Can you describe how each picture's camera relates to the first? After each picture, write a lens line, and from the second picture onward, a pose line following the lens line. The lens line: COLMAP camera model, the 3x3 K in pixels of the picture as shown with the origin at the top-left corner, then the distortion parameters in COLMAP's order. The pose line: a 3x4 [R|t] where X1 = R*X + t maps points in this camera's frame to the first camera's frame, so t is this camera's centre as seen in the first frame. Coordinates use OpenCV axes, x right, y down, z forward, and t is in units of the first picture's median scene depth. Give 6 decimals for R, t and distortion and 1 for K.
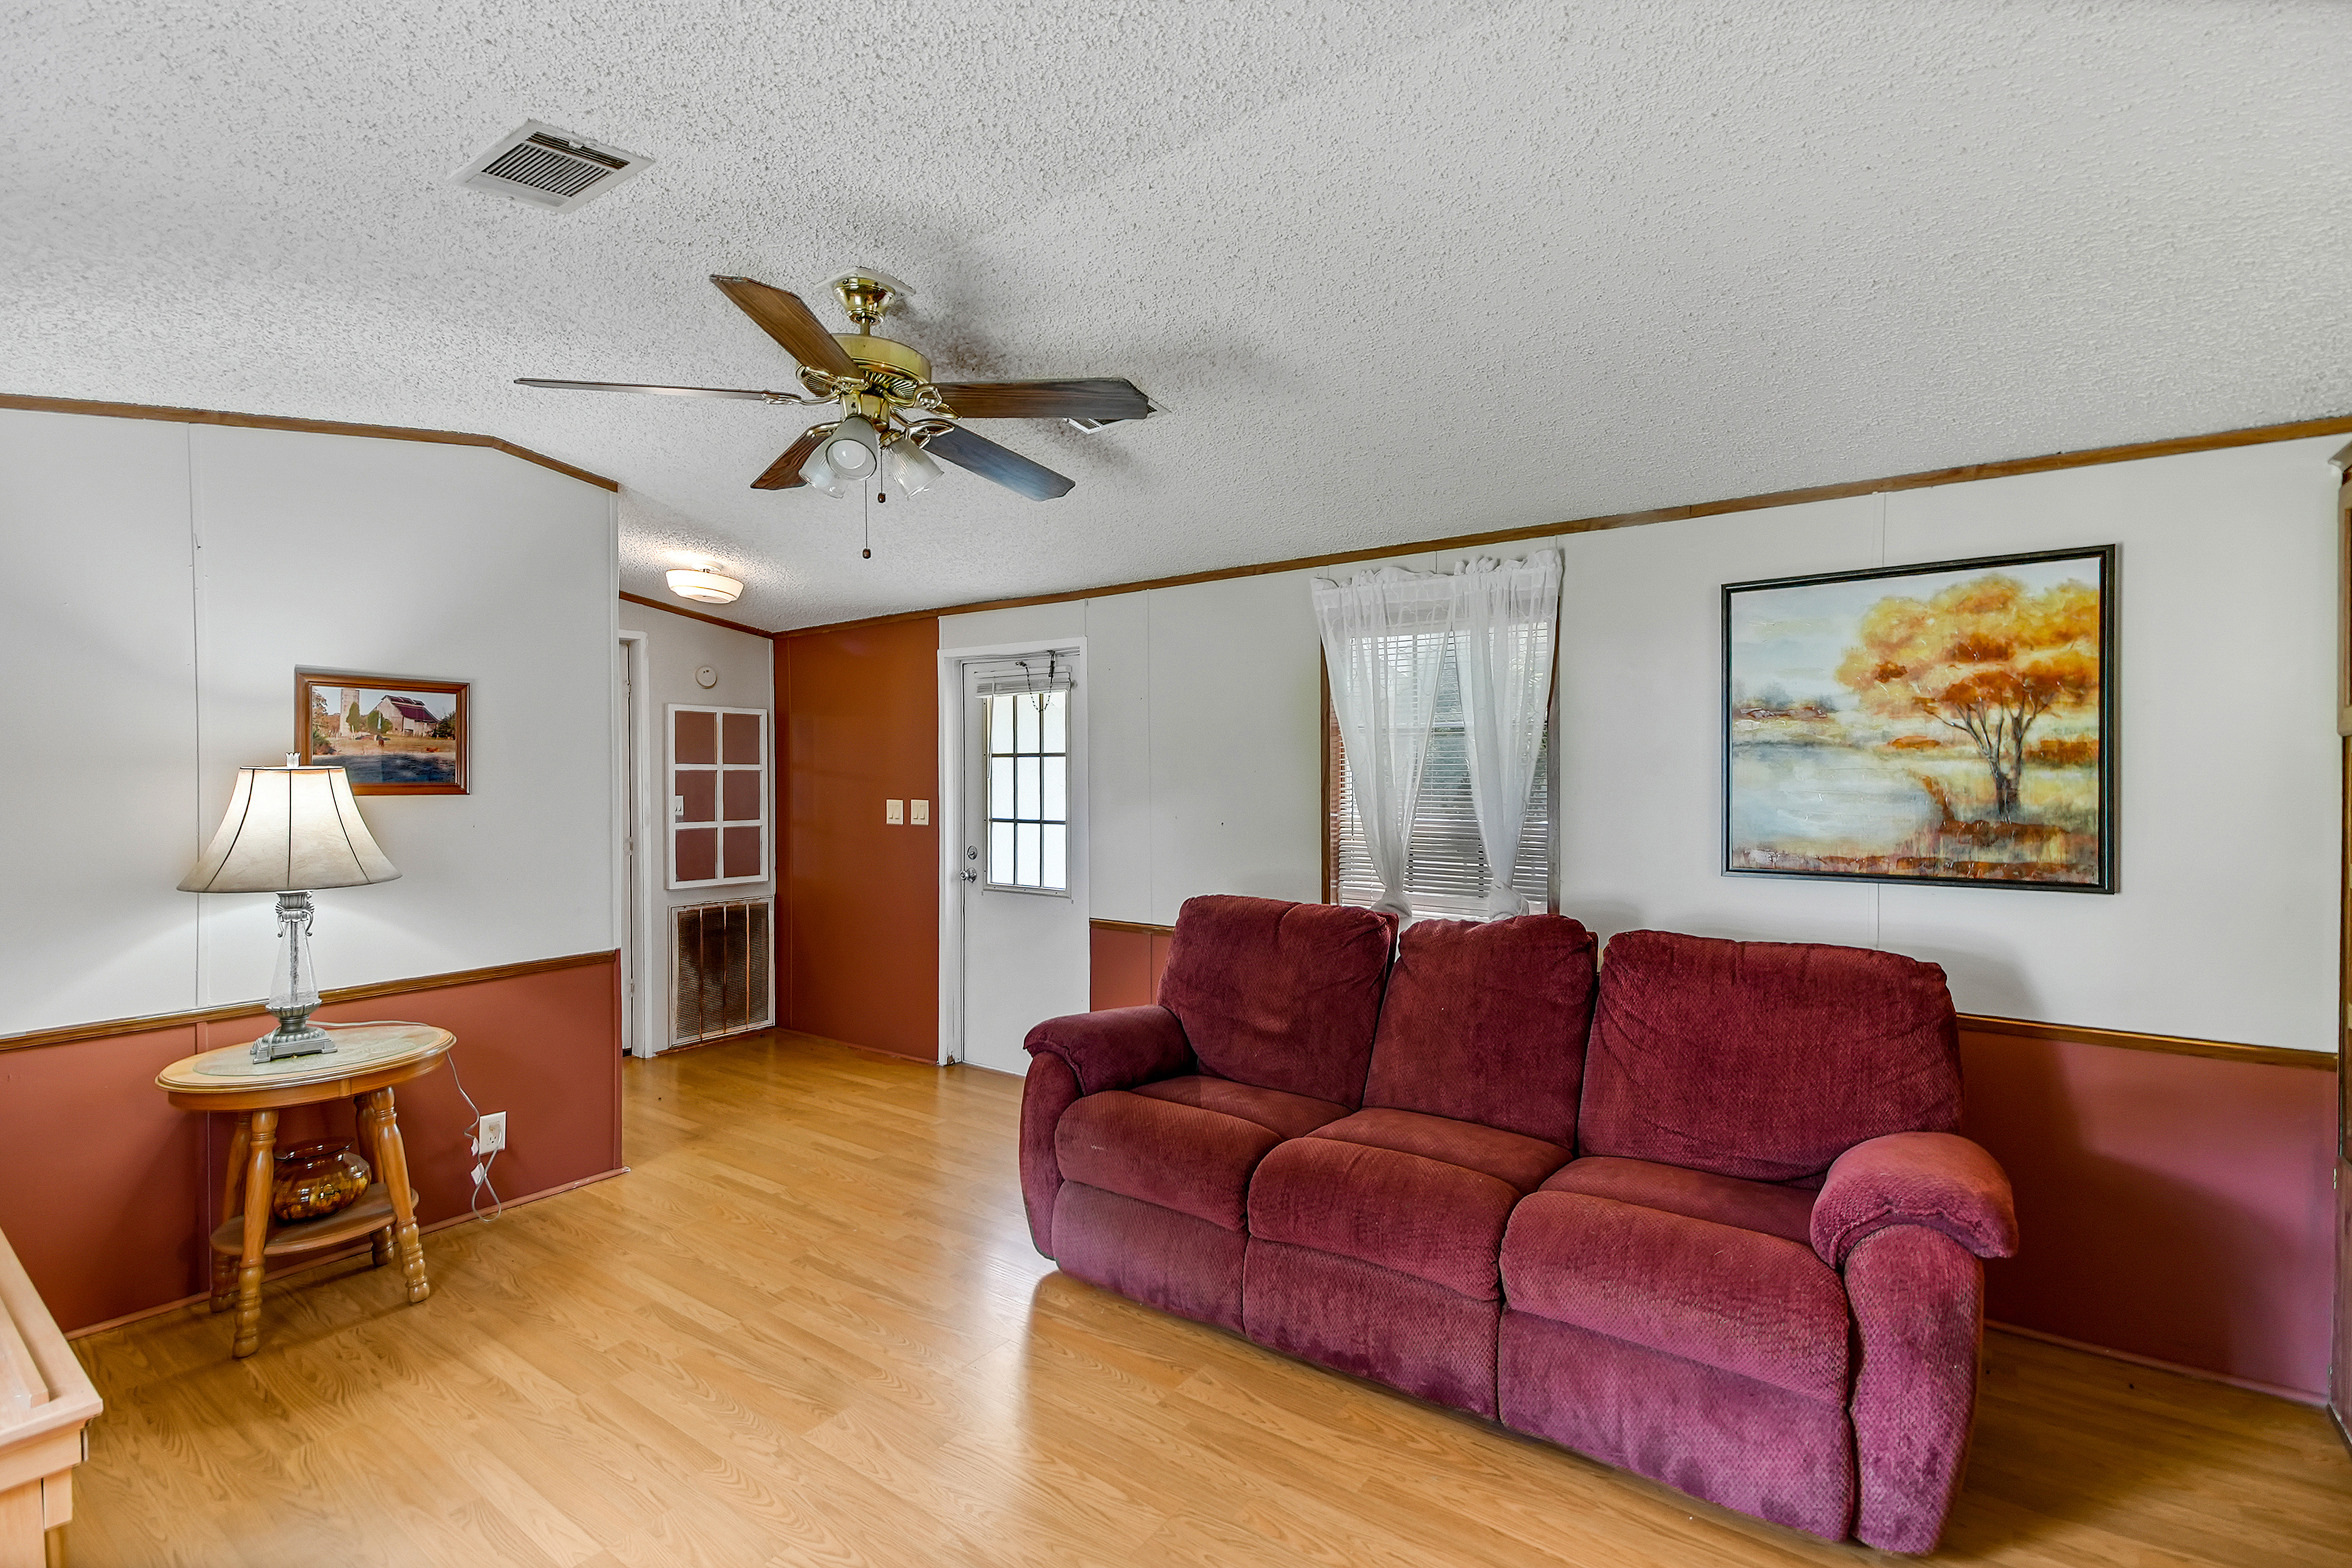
lens RADIAL K [[1028.0, 0, 1172.2], [0, 1028.0, 781.8], [0, 0, 1]] dist [0.020441, -0.000342]
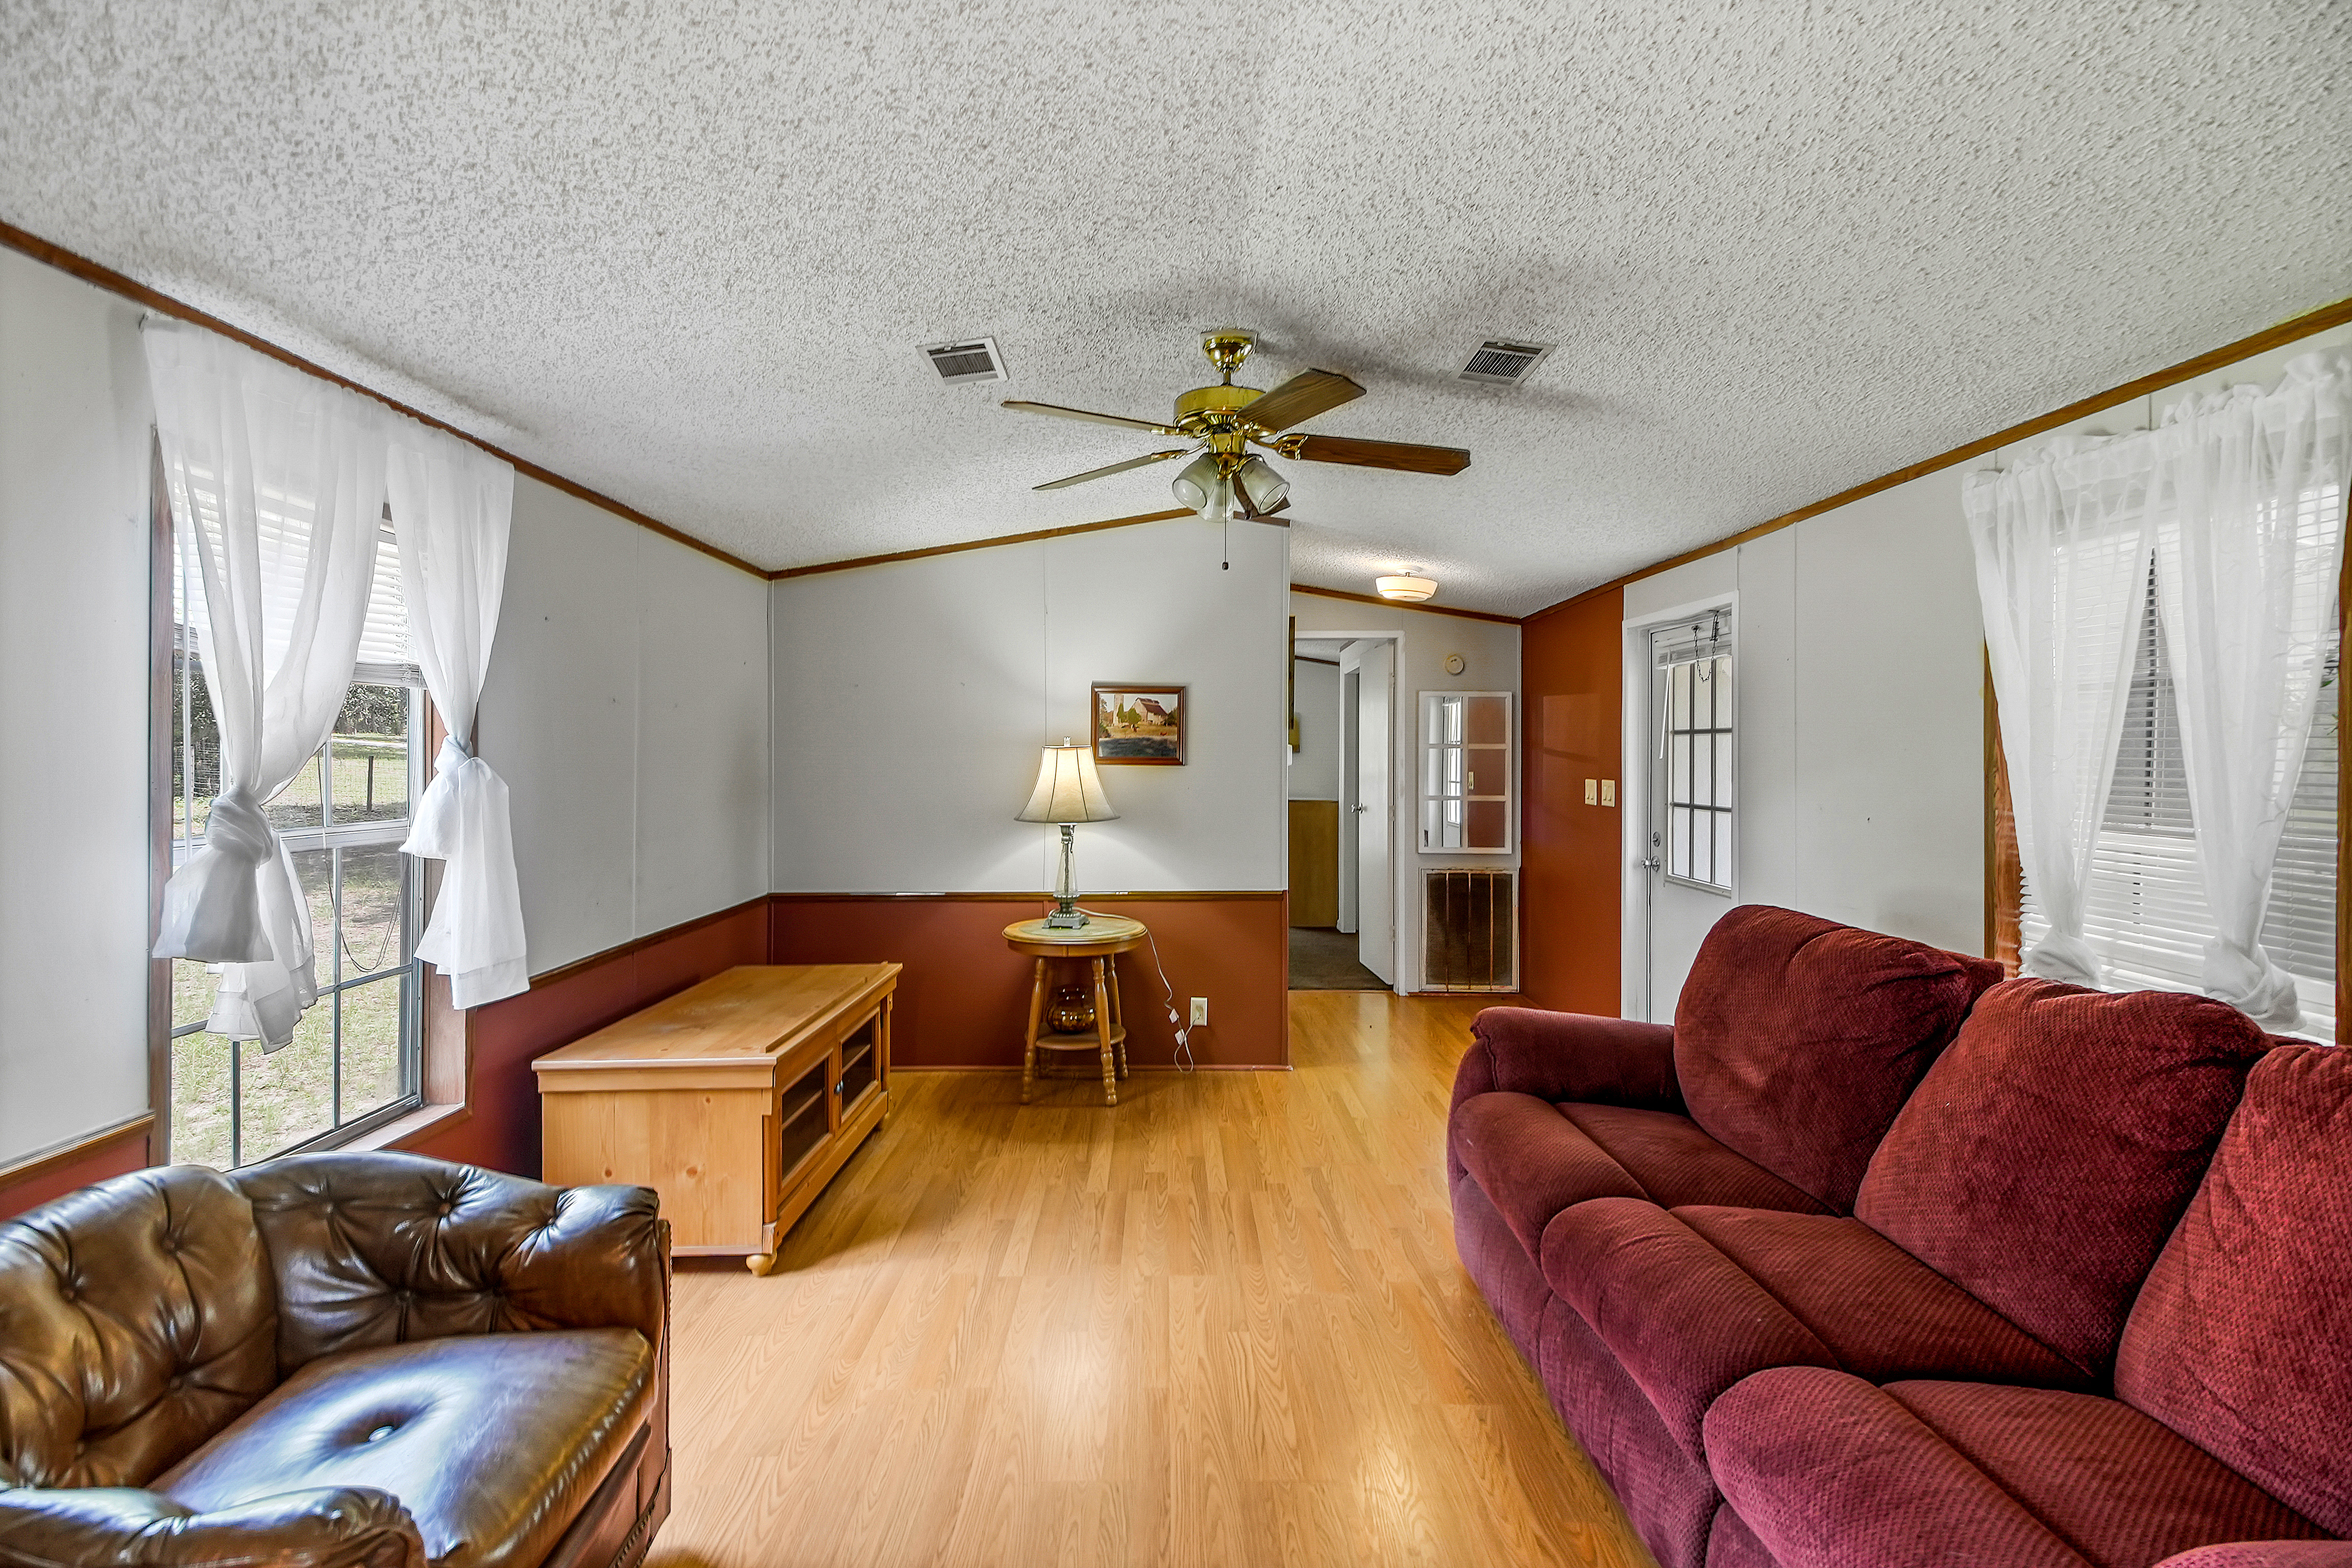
lens RADIAL K [[1031.6, 0, 1191.0], [0, 1031.6, 762.2], [0, 0, 1]] dist [0.002778, -0.000238]
pose [[0.598431, 0.010274, -0.801108, 0.503501], [-0.009636, 0.999938, 0.005626, -0.000670], [0.801116, 0.004353, 0.598493, 0.204536]]
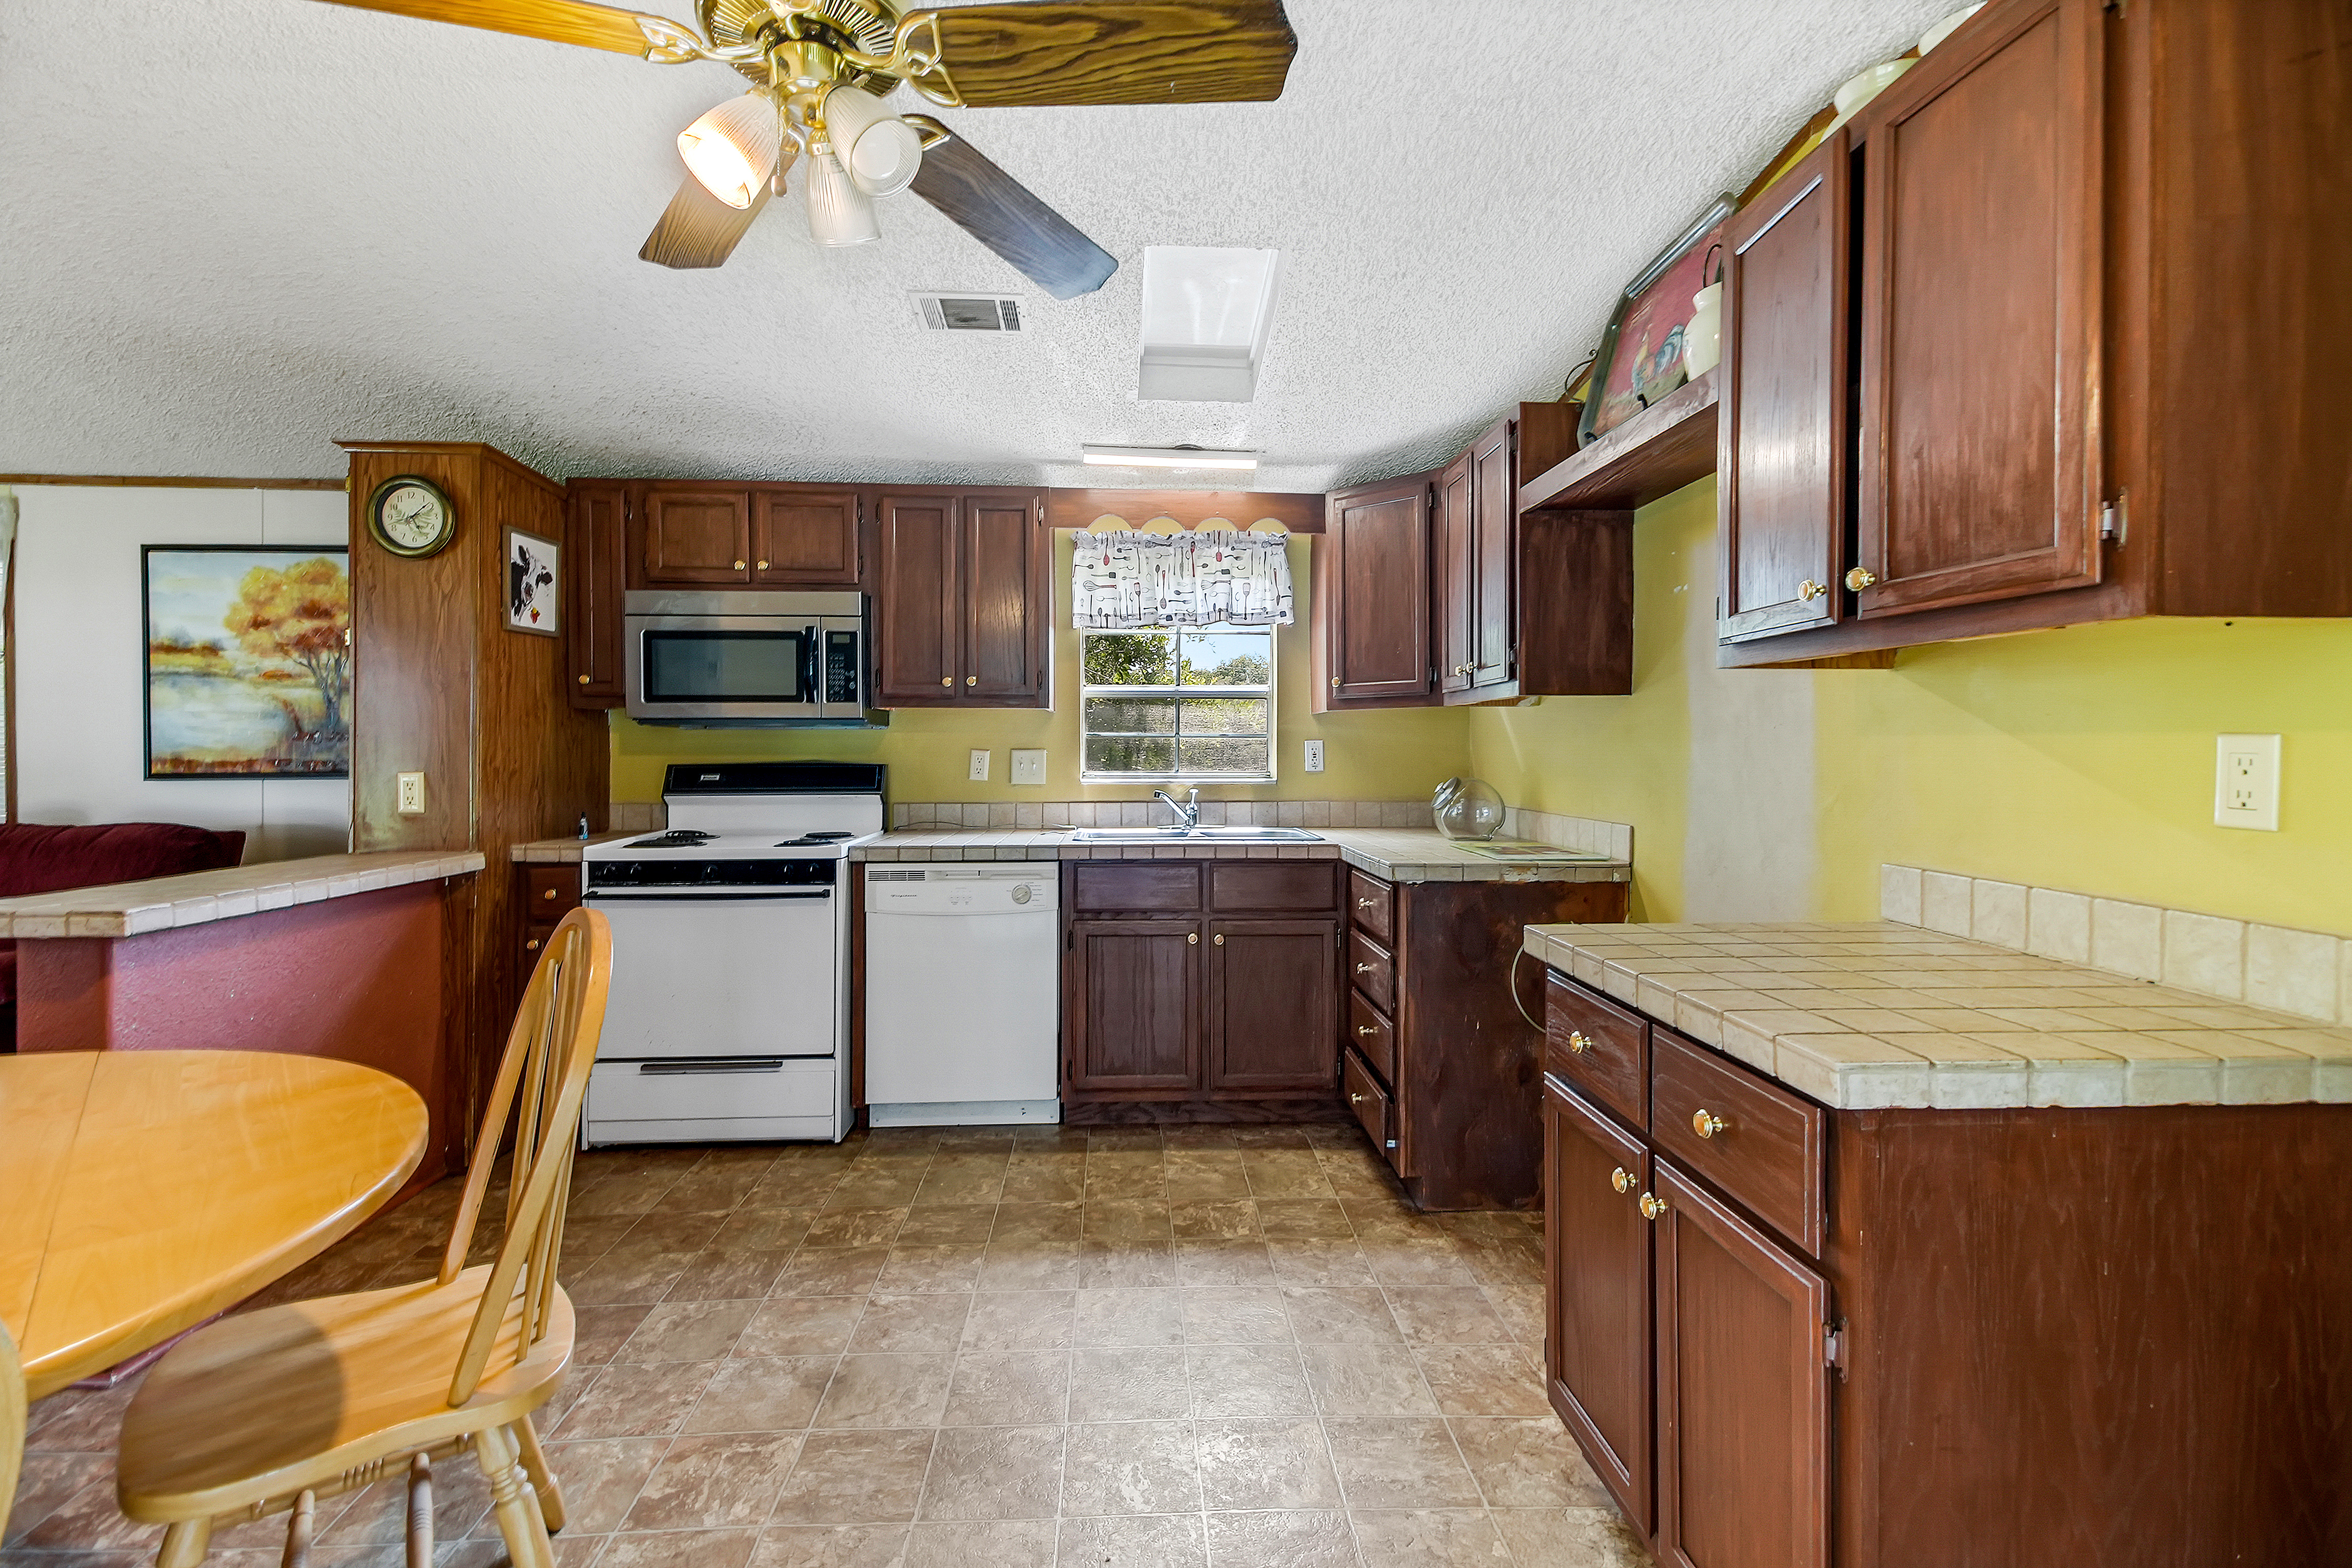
lens RADIAL K [[1044.1, 0, 1164.3], [0, 1044.1, 755.3], [0, 0, 1]] dist [0.052909, -0.029737]
pose [[0.778344, -0.004107, 0.627824, 0.708666], [0.002719, 0.999991, 0.003171, 0.063326], [-0.627832, -0.000761, 0.778349, -0.788585]]
